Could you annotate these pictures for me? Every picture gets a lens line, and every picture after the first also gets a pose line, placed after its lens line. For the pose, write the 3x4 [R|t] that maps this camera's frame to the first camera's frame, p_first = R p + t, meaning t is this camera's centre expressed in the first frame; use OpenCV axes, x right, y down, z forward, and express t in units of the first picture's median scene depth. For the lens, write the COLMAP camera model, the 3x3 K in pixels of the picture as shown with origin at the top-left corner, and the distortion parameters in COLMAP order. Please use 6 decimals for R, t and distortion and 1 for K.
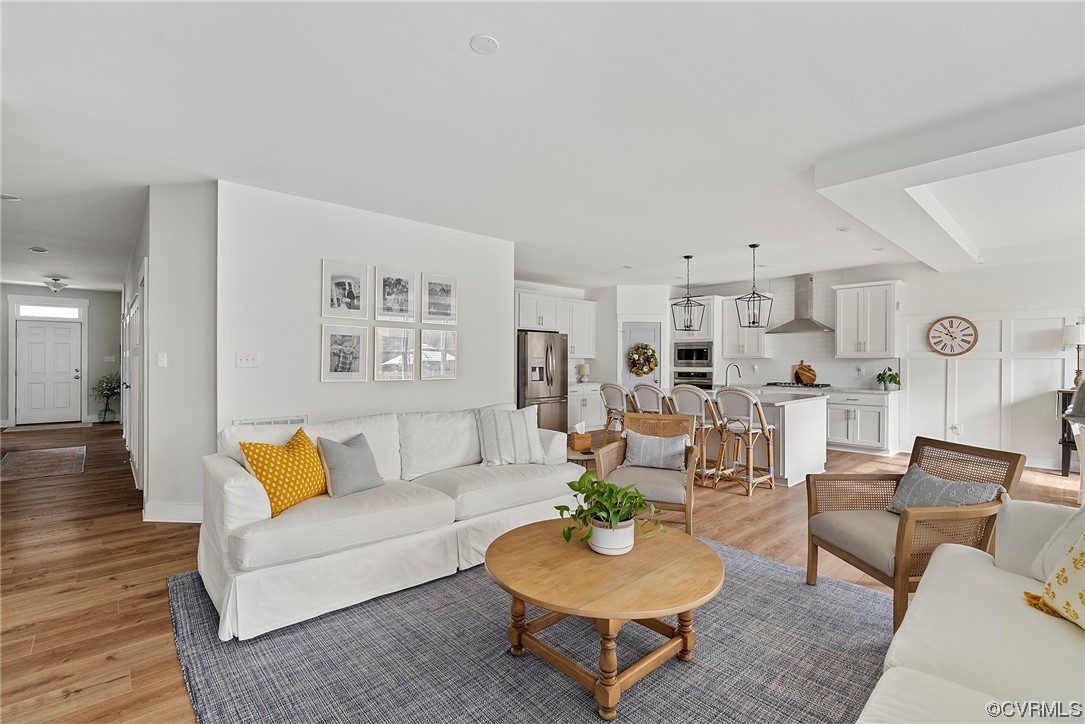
lens RADIAL K [[489.1, 0, 541.5], [0, 489.1, 363.3], [0, 0, 1]] dist [-0.011442, 0.003930]
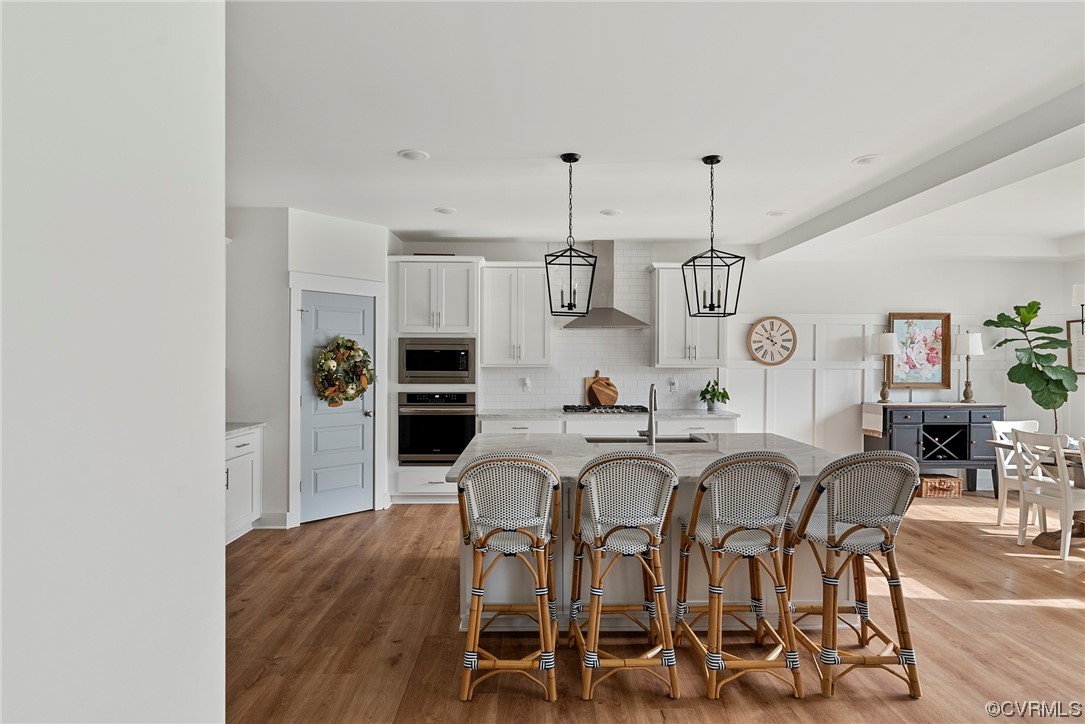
lens RADIAL K [[580.8, 0, 541.1], [0, 580.8, 363.0], [0, 0, 1]] dist [-0.007904, 0.003318]
pose [[0.660868, -0.003662, 0.750493, -0.116881], [0.001775, 0.999993, 0.003317, -0.020923], [-0.750500, -0.000860, 0.660870, 0.584902]]
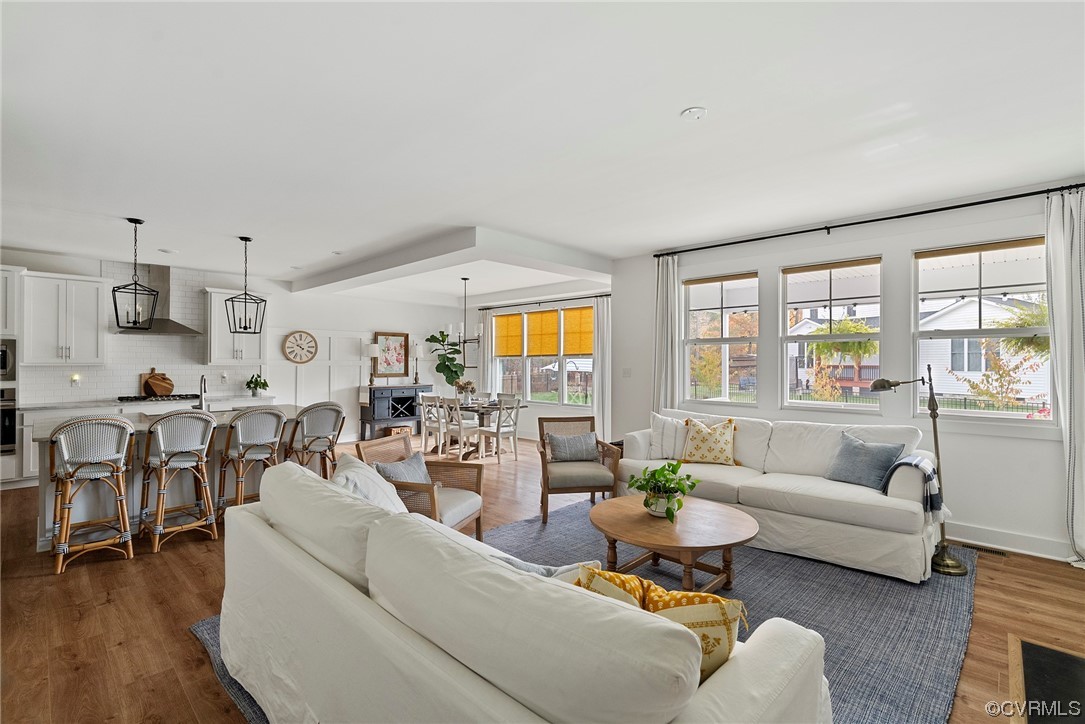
lens RADIAL K [[489.1, 0, 545.2], [0, 489.1, 362.4], [0, 0, 1]] dist [-0.011442, 0.003930]
pose [[-0.066559, -0.004058, 0.997774, -0.364423], [-0.000889, 0.999992, 0.004008, -0.021112], [-0.997782, -0.000620, -0.066563, 0.425858]]
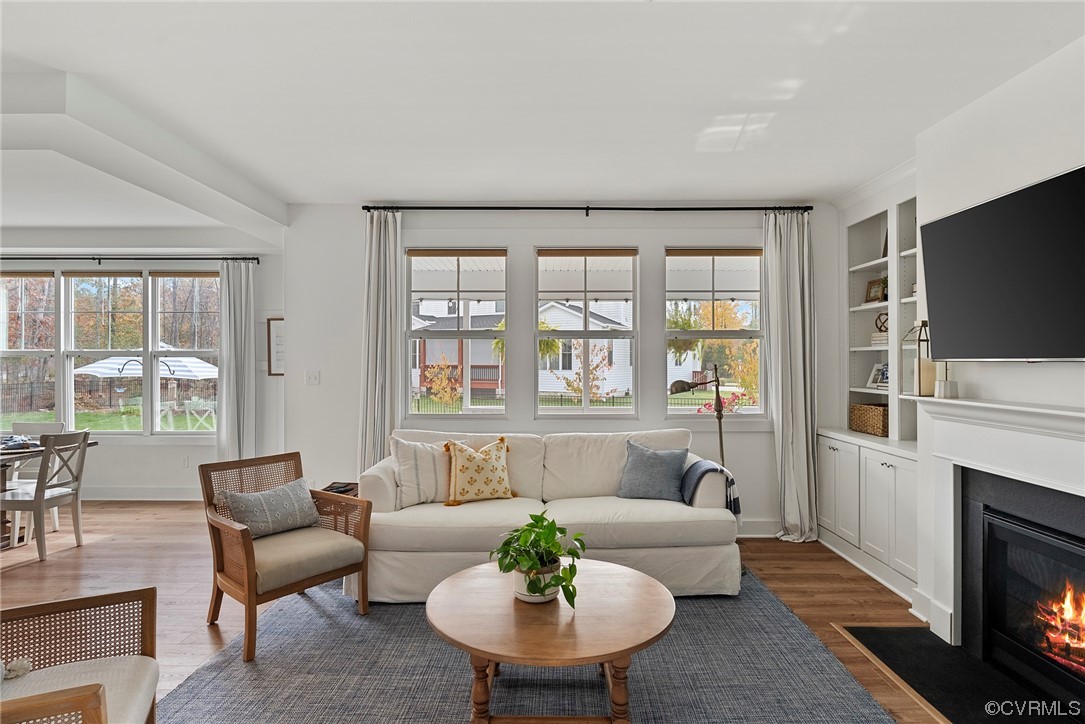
lens RADIAL K [[580.8, 0, 543.4], [0, 580.8, 363.3], [0, 0, 1]] dist [-0.007904, 0.003318]
pose [[-0.733643, -0.004348, 0.679521, -0.176138], [-0.001630, 0.999988, 0.004638, -0.020993], [-0.679533, 0.002295, -0.733641, 0.531968]]
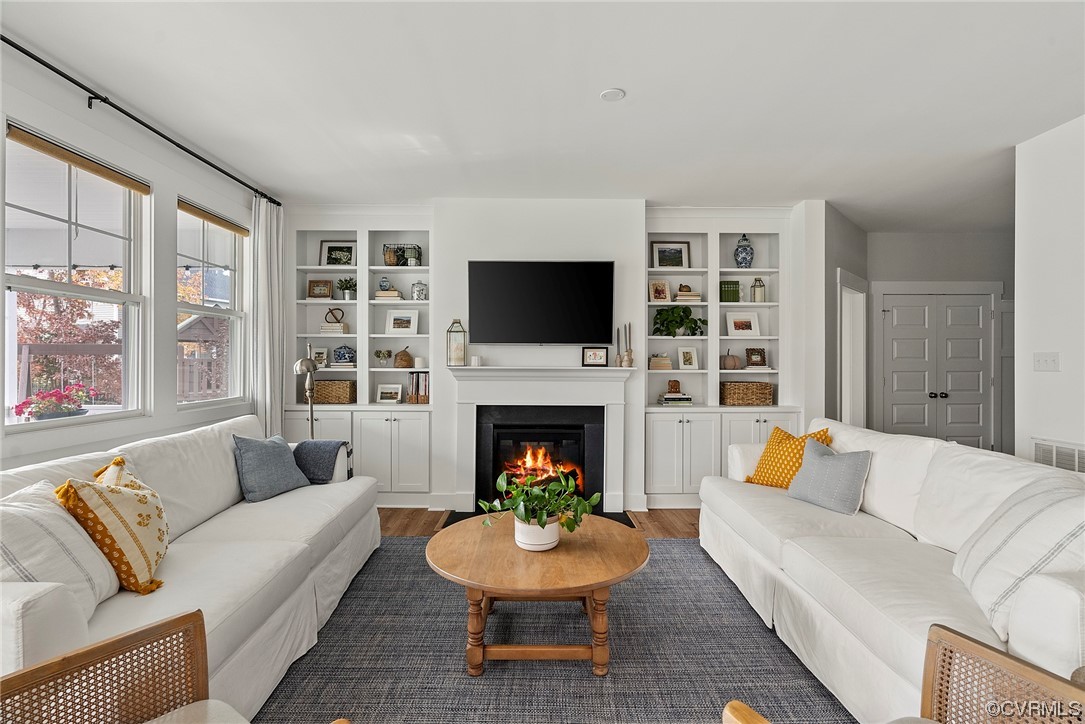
lens RADIAL K [[500.1, 0, 551.0], [0, 500.1, 365.6], [0, 0, 1]] dist [-0.009632, 0.000297]
pose [[-0.663296, 0.002697, -0.748352, 0.268965], [-0.004860, 0.999957, 0.007911, -0.001743], [0.748341, 0.008885, -0.663254, 0.504700]]
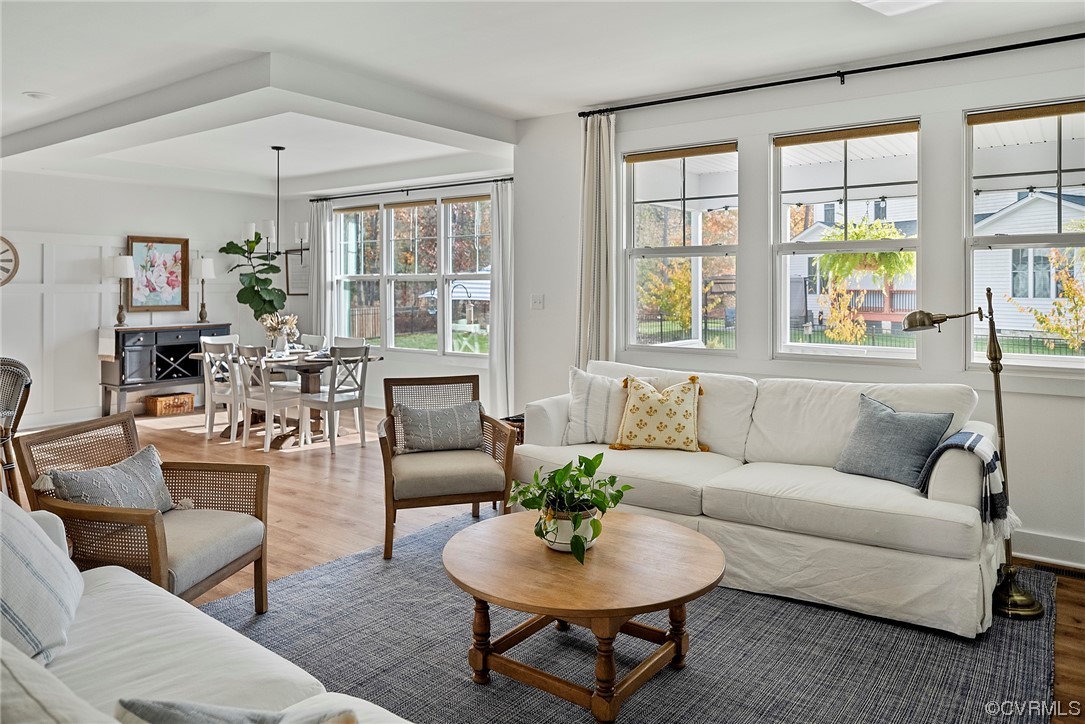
lens RADIAL K [[742.0, 0, 536.9], [0, 742.0, 290.7], [0, 0, 1]] dist [-0.003865, -0.004943]
pose [[-0.192043, -0.009028, 0.981345, -0.313247], [0.000698, 0.999956, 0.009336, -0.020289], [-0.981386, 0.002478, -0.192029, 0.384297]]
